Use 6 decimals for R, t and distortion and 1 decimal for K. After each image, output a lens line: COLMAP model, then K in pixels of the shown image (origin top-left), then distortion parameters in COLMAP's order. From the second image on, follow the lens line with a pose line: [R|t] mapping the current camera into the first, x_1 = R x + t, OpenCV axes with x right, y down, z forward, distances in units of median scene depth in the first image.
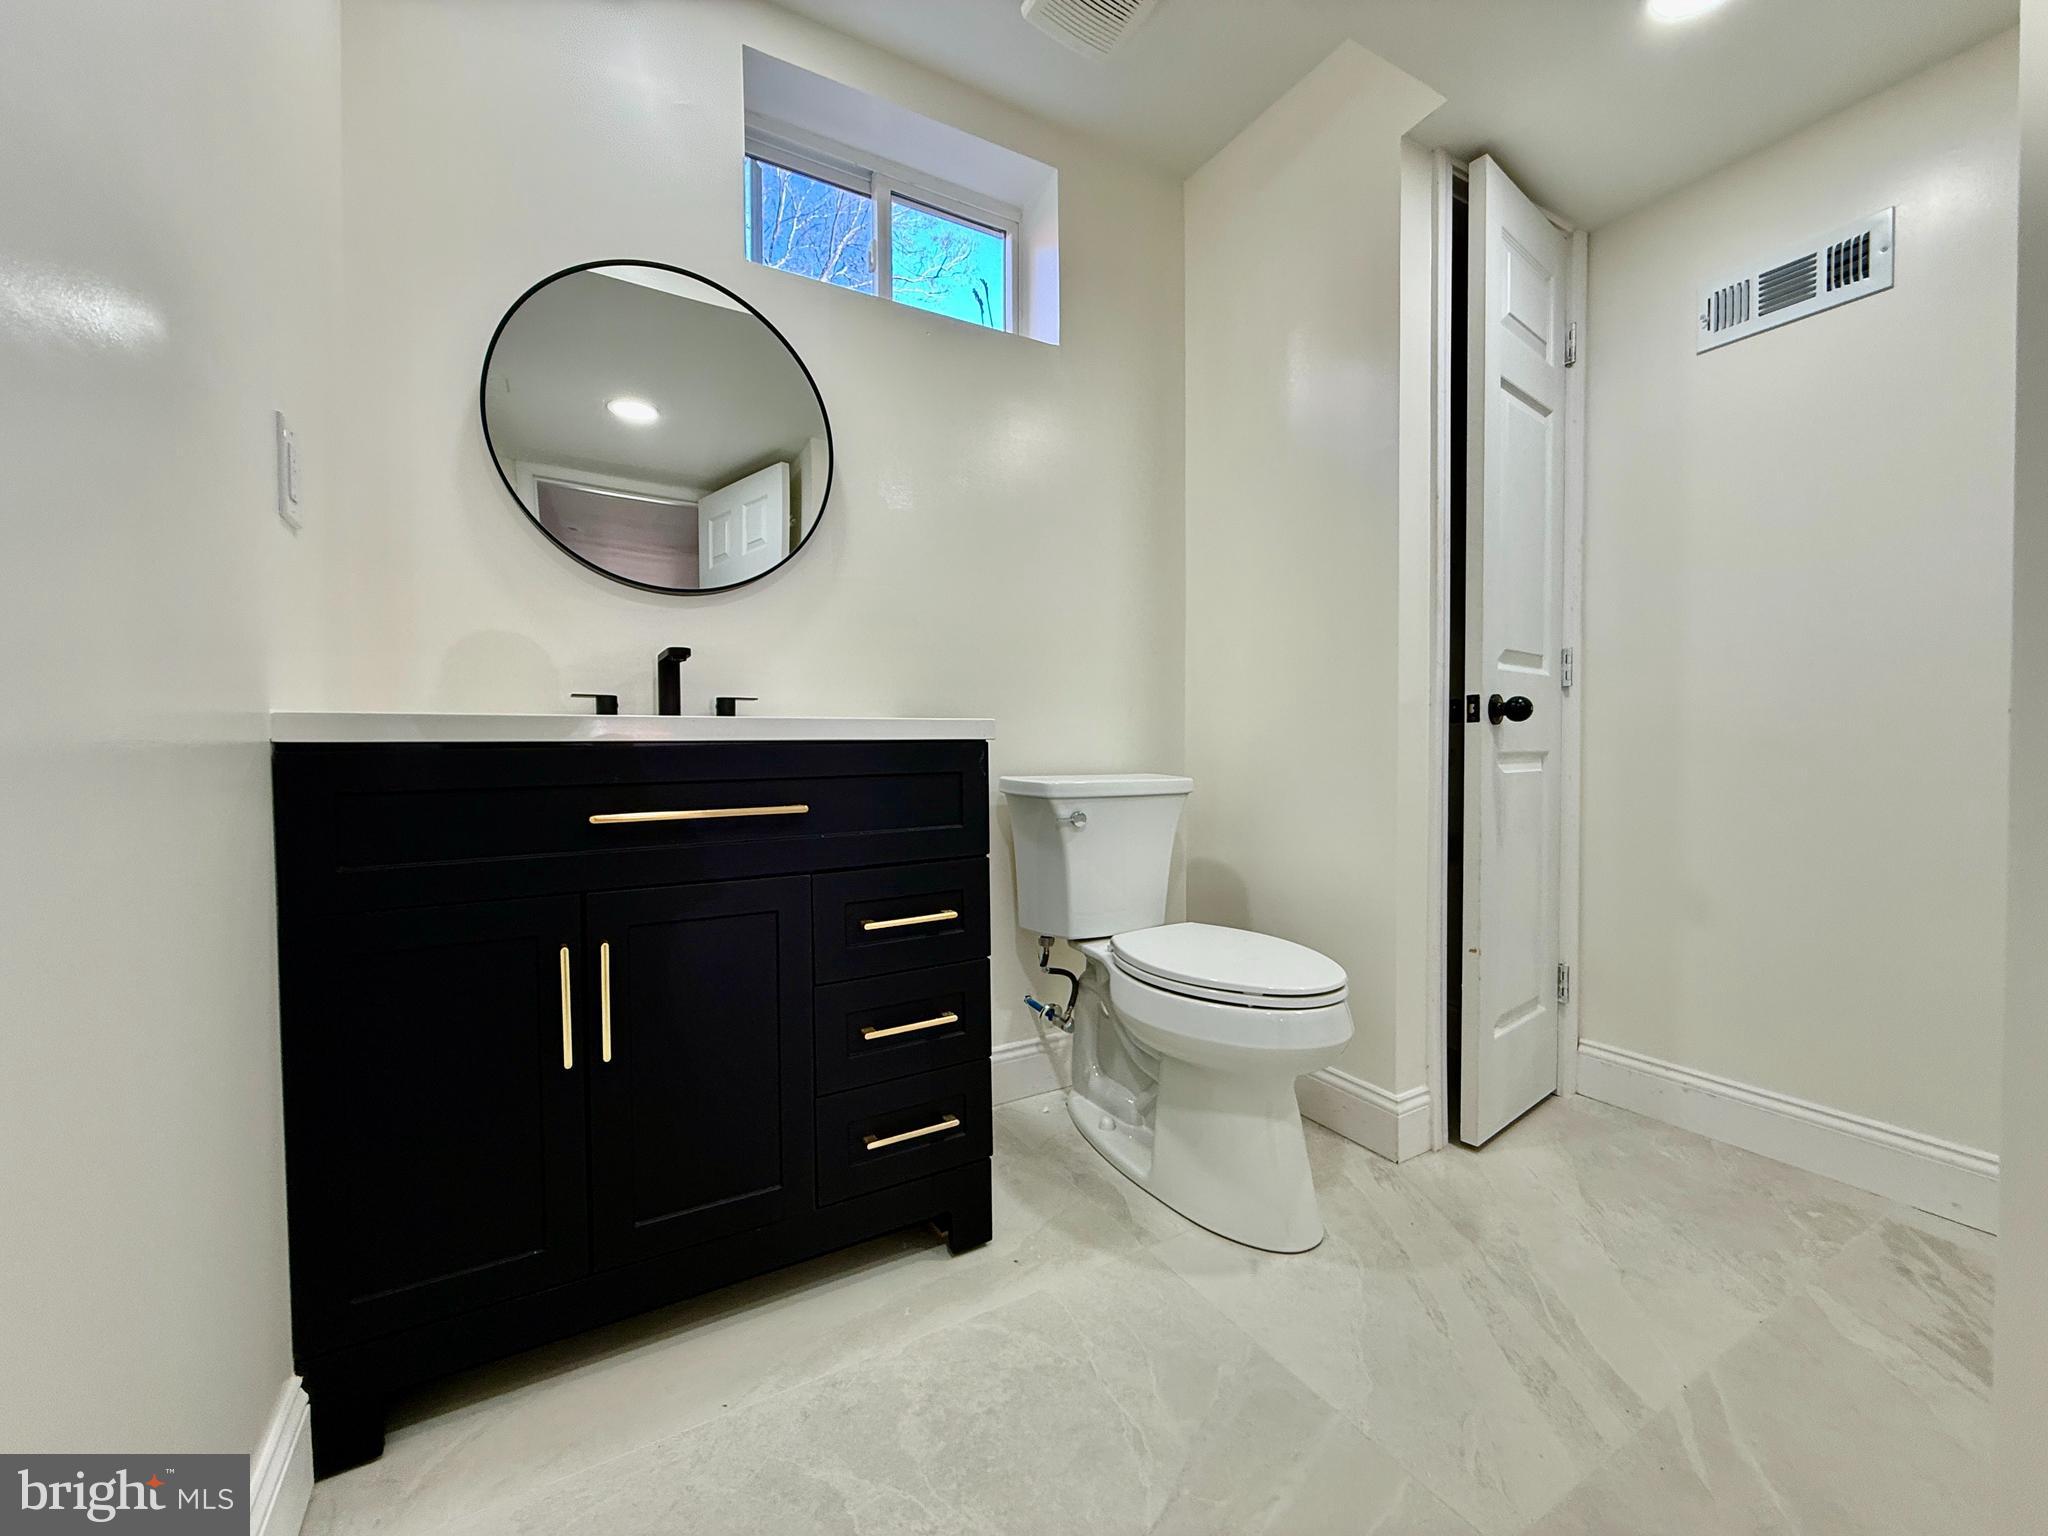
lens RADIAL K [[821.5, 0, 1025.6], [0, 821.5, 765.3], [0, 0, 1]] dist [0.003592, 0.000046]
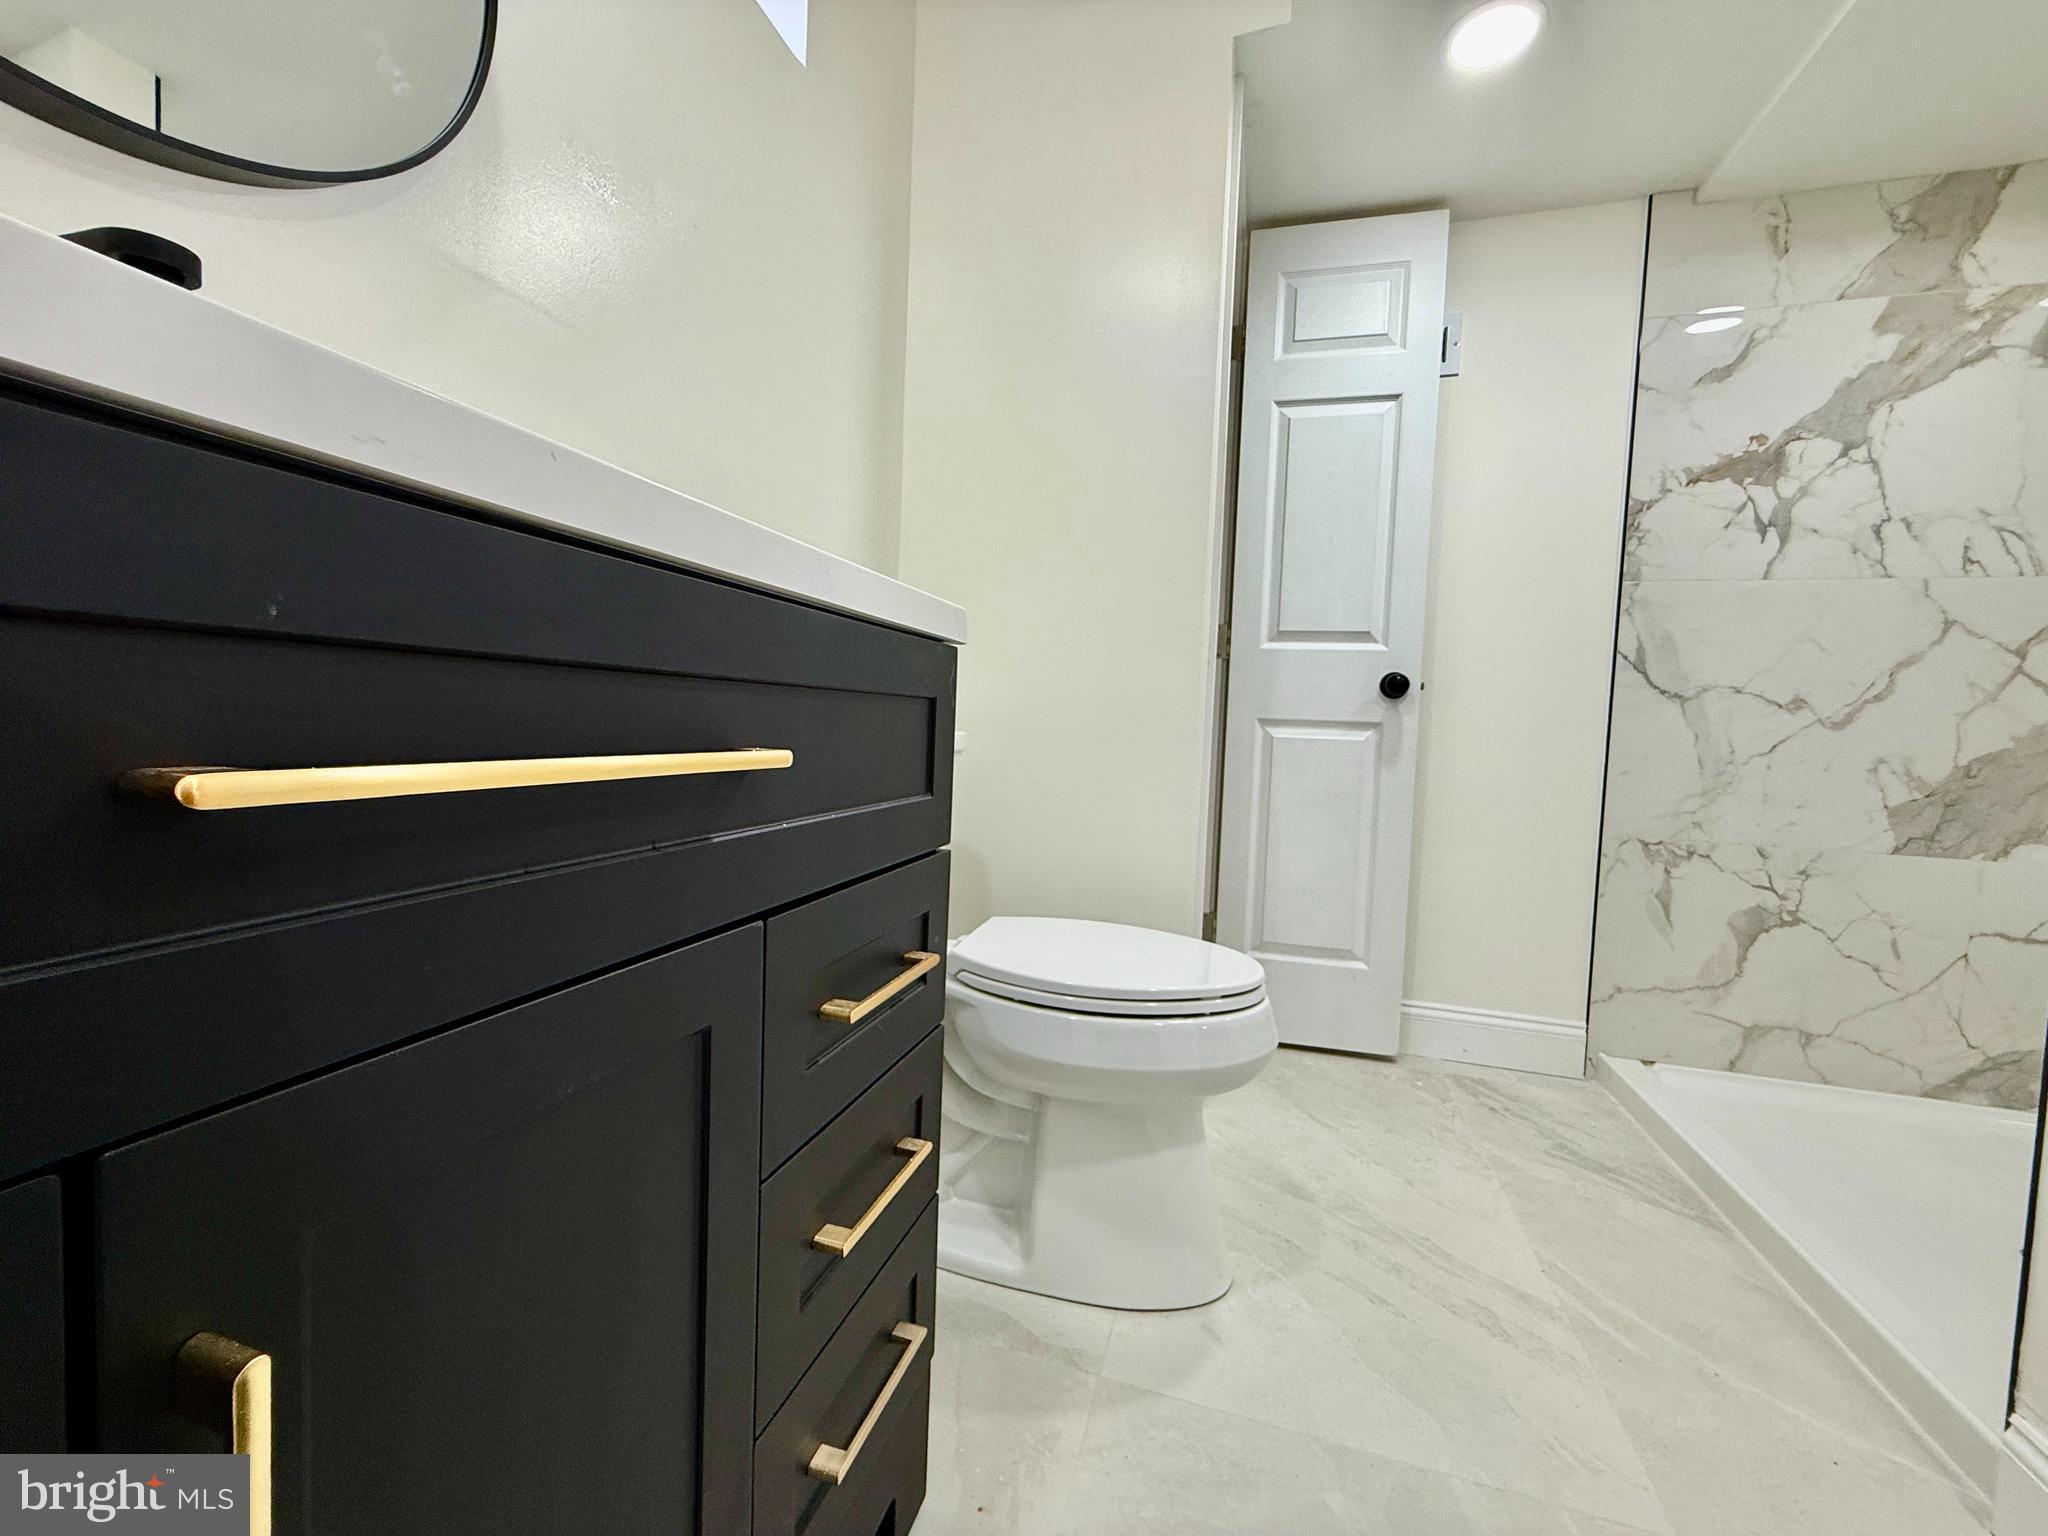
lens RADIAL K [[821.5, 0, 1025.8], [0, 821.5, 769.5], [0, 0, 1]] dist [0.003592, 0.000046]
pose [[0.725009, 0.001276, 0.688738, -0.410850], [-0.030776, 0.999059, 0.030545, 0.037895], [-0.688051, -0.043342, 0.724366, 0.565773]]
